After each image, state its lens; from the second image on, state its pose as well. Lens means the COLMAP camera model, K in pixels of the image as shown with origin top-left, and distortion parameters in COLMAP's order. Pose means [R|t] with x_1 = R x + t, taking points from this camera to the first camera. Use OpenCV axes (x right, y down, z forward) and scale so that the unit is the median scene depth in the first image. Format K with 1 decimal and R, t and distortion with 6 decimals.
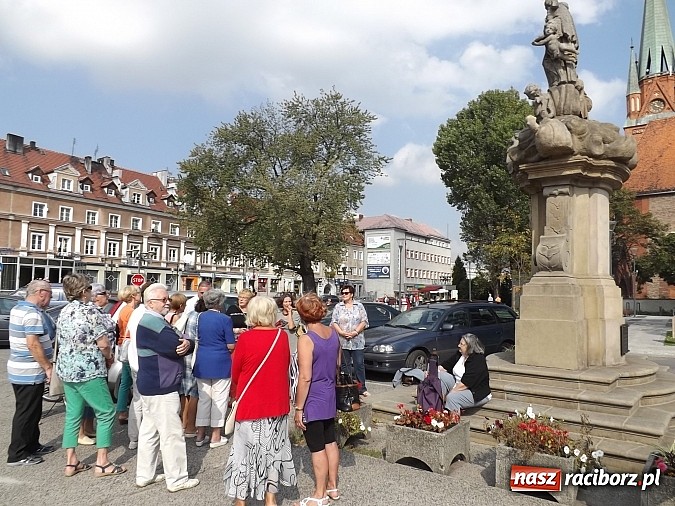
lens RADIAL K [[508.0, 0, 339.1], [0, 508.0, 253.8], [0, 0, 1]] dist [-0.030009, 0.022065]
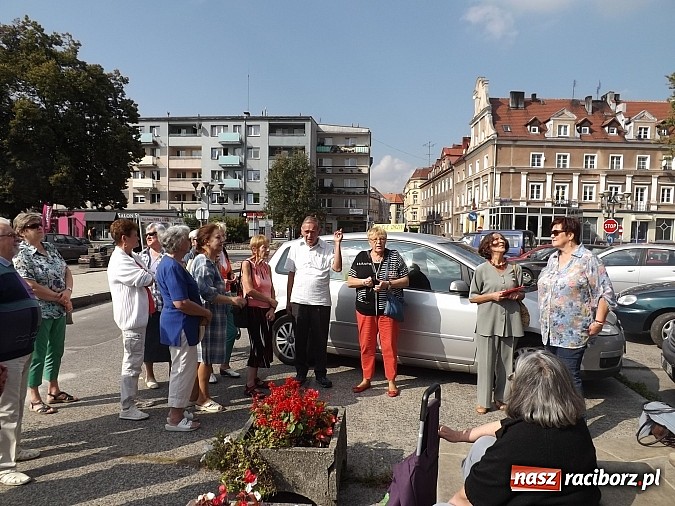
lens RADIAL K [[508.0, 0, 338.3], [0, 508.0, 259.3], [0, 0, 1]] dist [-0.030009, 0.022065]
pose [[0.541900, 0.036278, -0.839659, 0.054159], [0.057310, 0.995147, 0.079983, 0.008188], [0.838487, -0.091464, 0.537192, 0.085424]]
